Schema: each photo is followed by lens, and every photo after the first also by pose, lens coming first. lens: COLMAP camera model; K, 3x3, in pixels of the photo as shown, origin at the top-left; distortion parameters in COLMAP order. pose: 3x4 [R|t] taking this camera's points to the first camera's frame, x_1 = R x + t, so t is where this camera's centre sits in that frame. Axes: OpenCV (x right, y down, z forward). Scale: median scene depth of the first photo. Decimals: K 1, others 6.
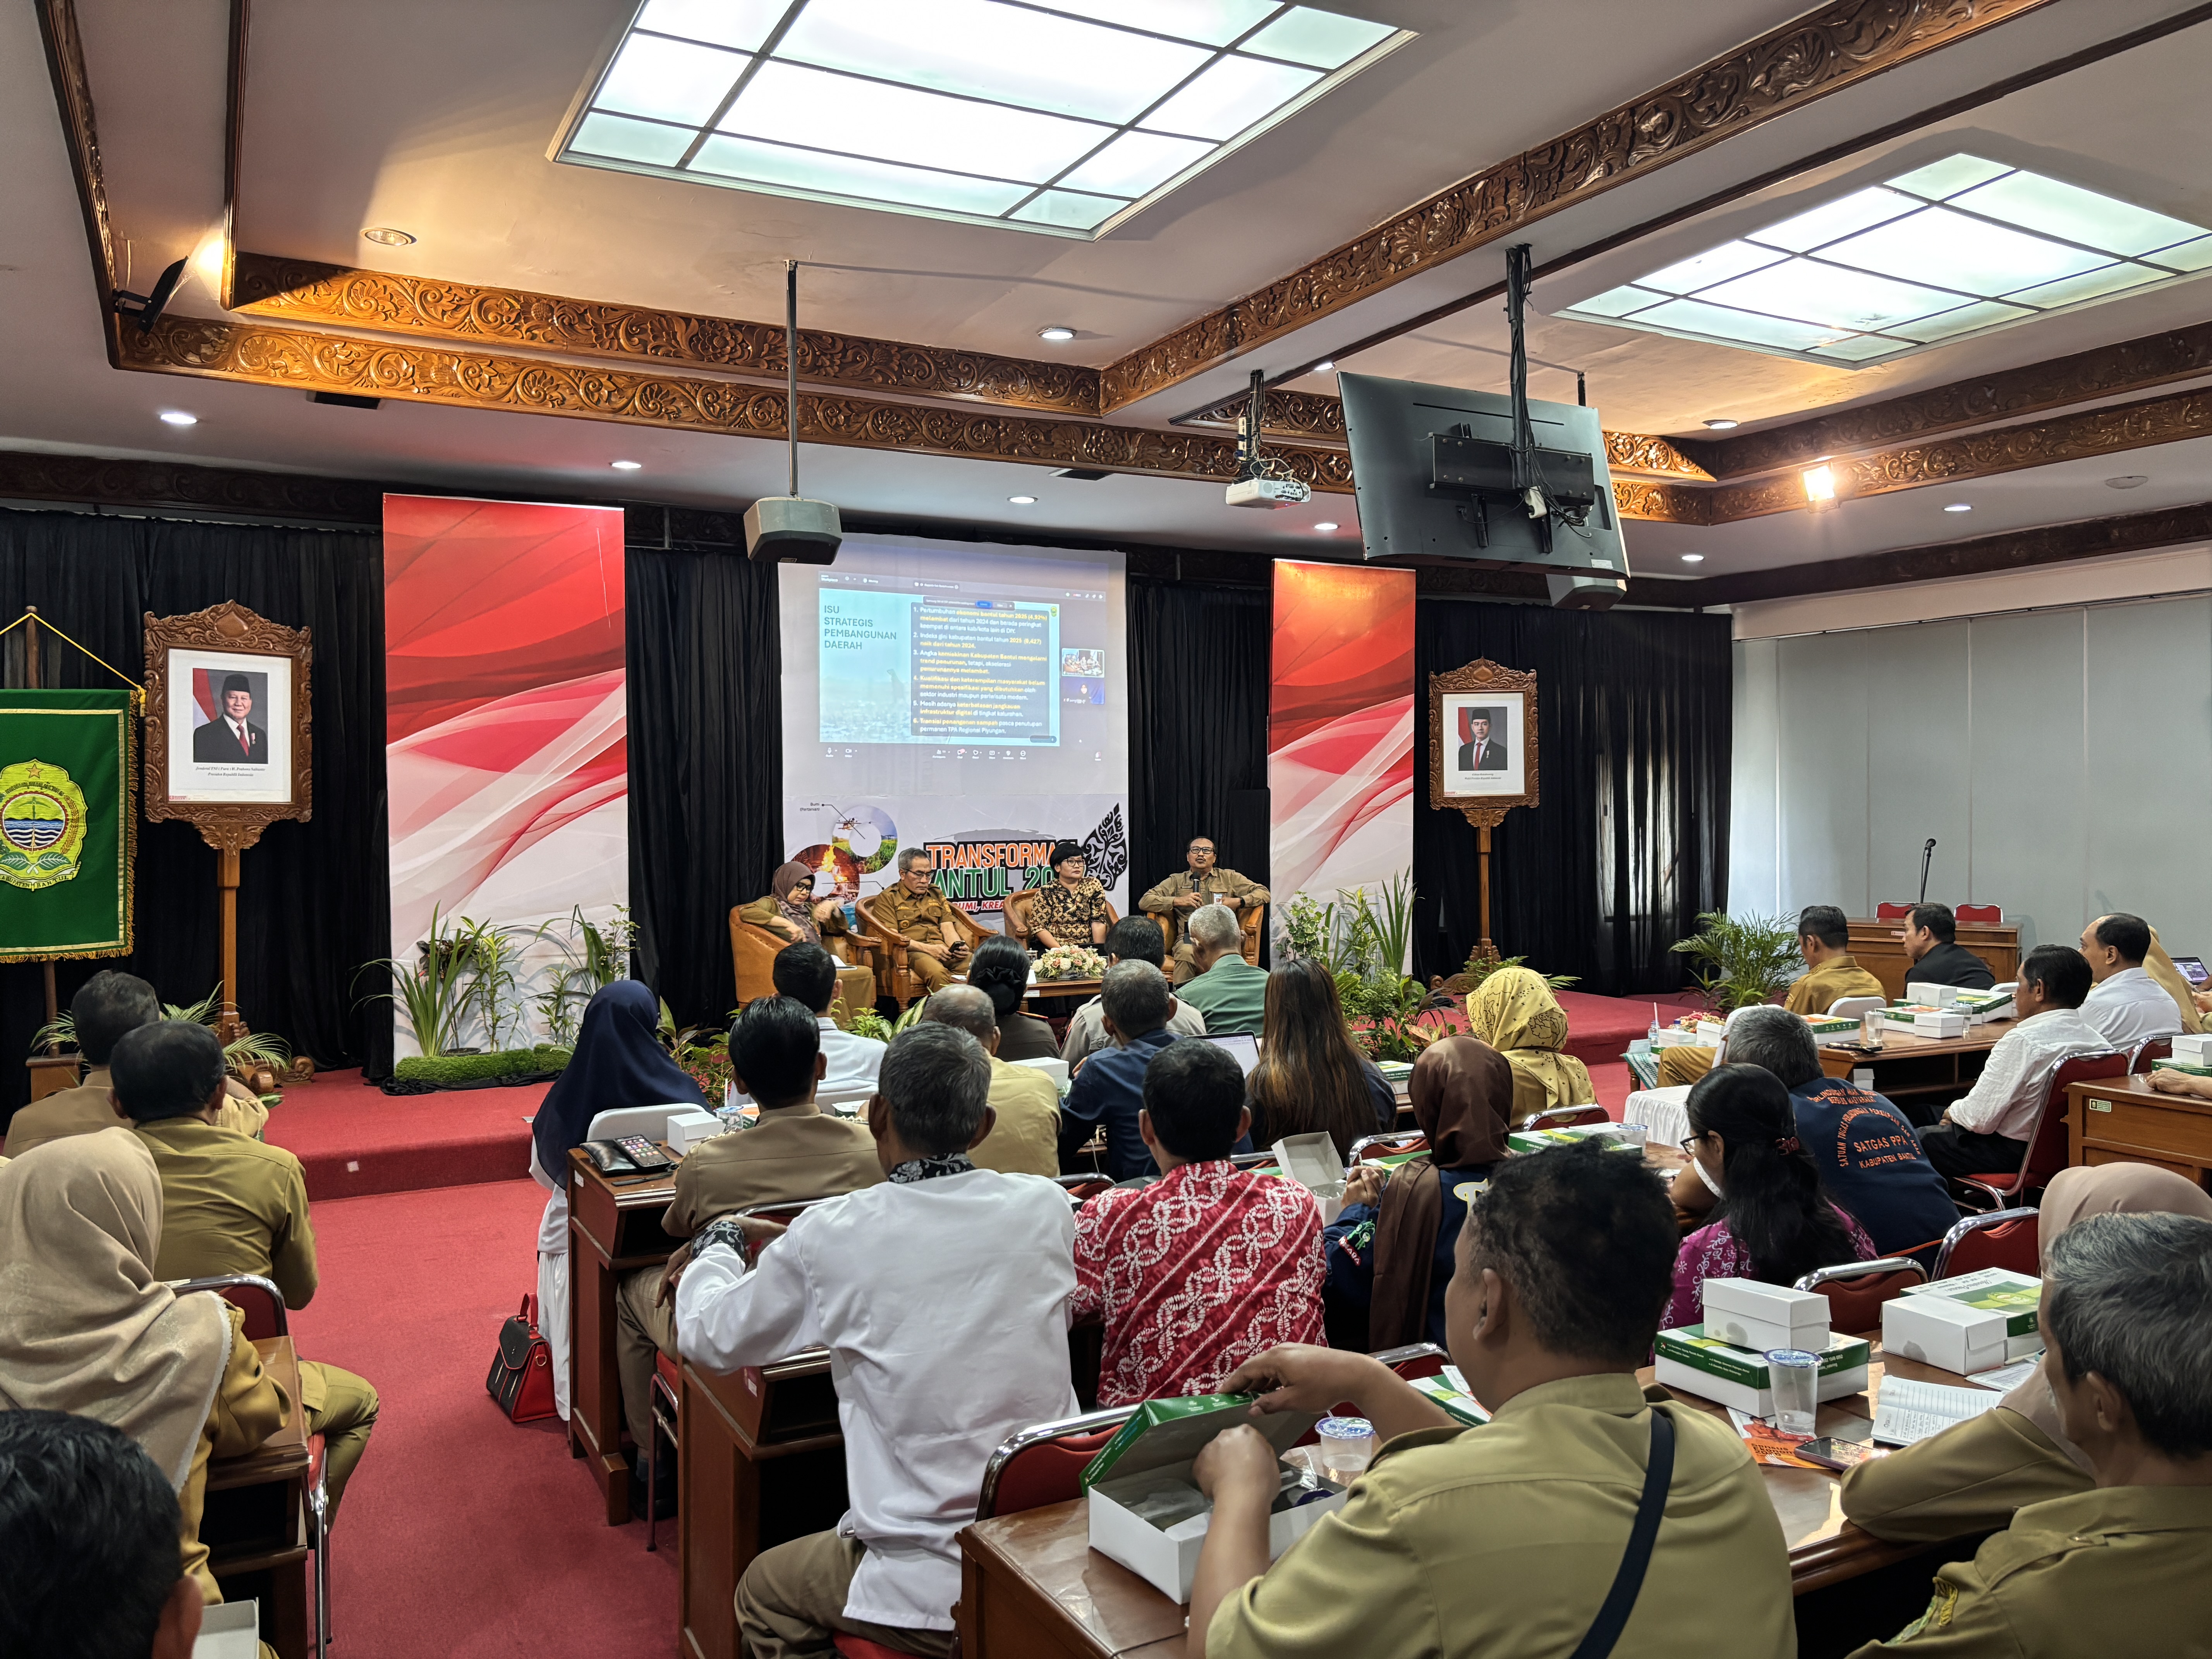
lens RADIAL K [[1708.8, 0, 1106.0], [0, 1708.8, 829.5], [0, 0, 1]] dist [0.012309, 0.001697]
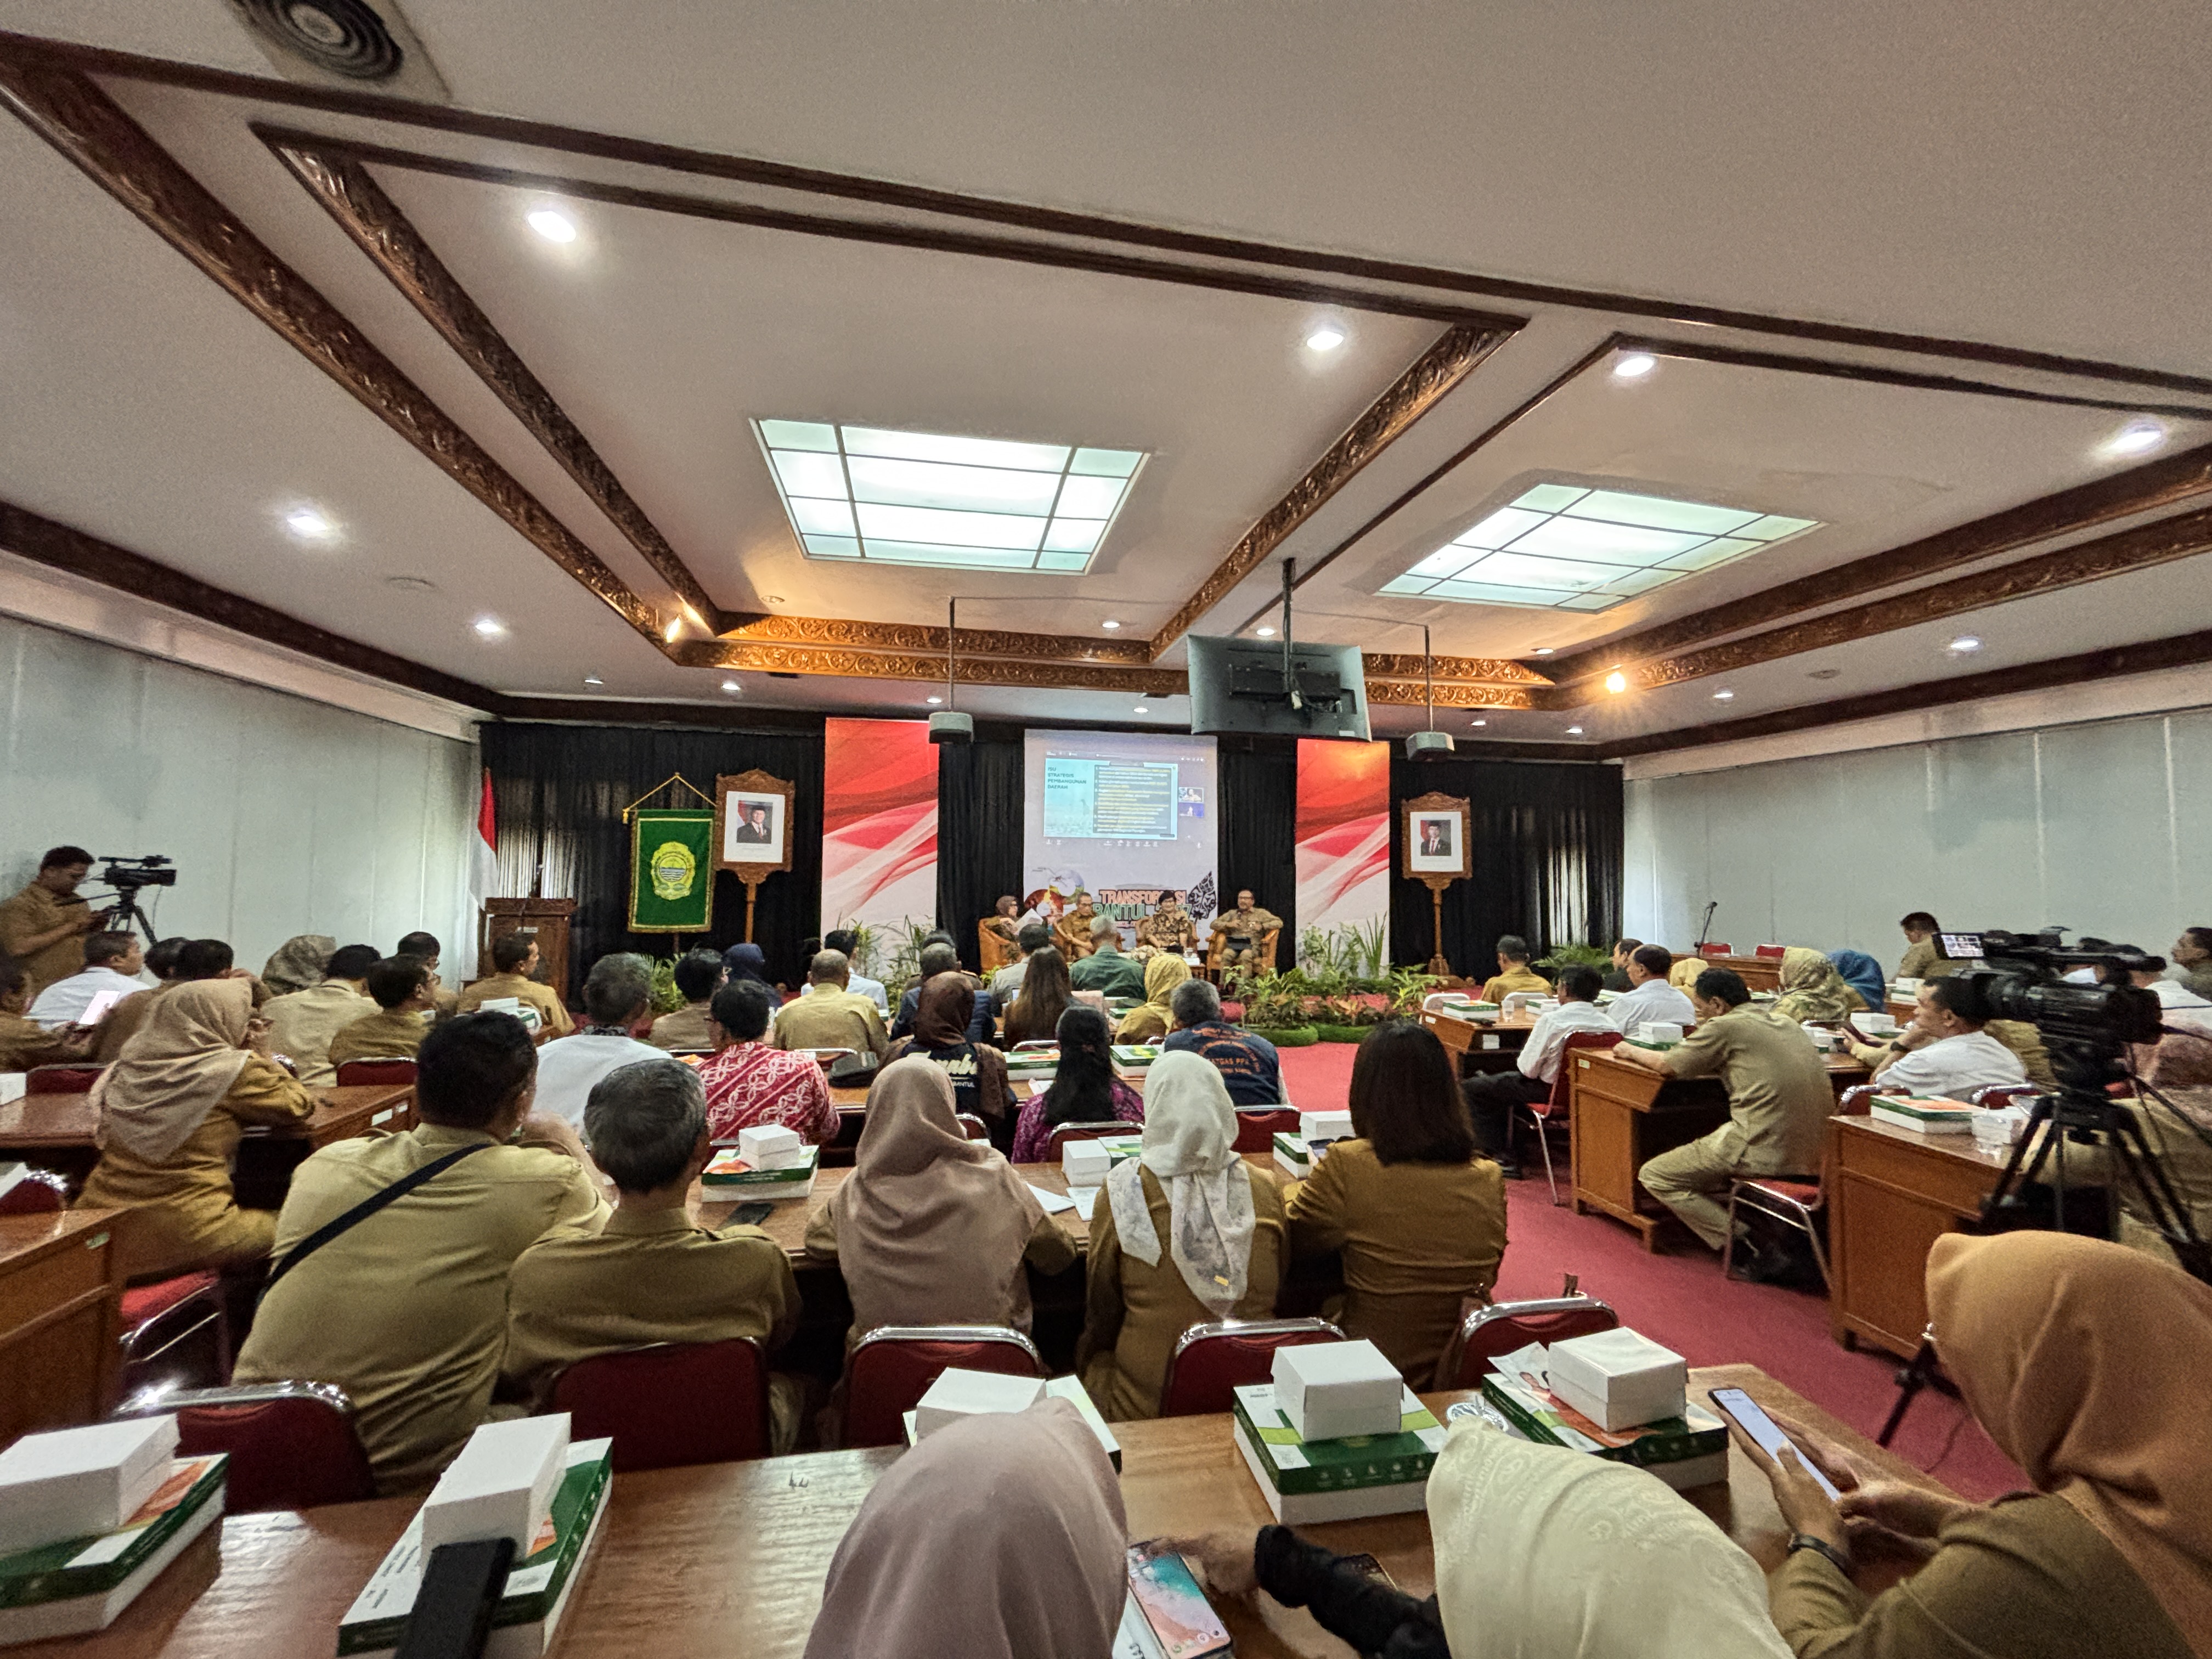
lens RADIAL K [[906.0, 0, 1106.0], [0, 906.0, 829.5], [0, 0, 1]] dist [0.019505, -0.019720]
pose [[0.956244, 0.003040, -0.292555, 0.249614], [-0.022318, 0.997790, -0.062579, 0.005146], [0.291718, 0.066370, 0.954199, 0.037220]]
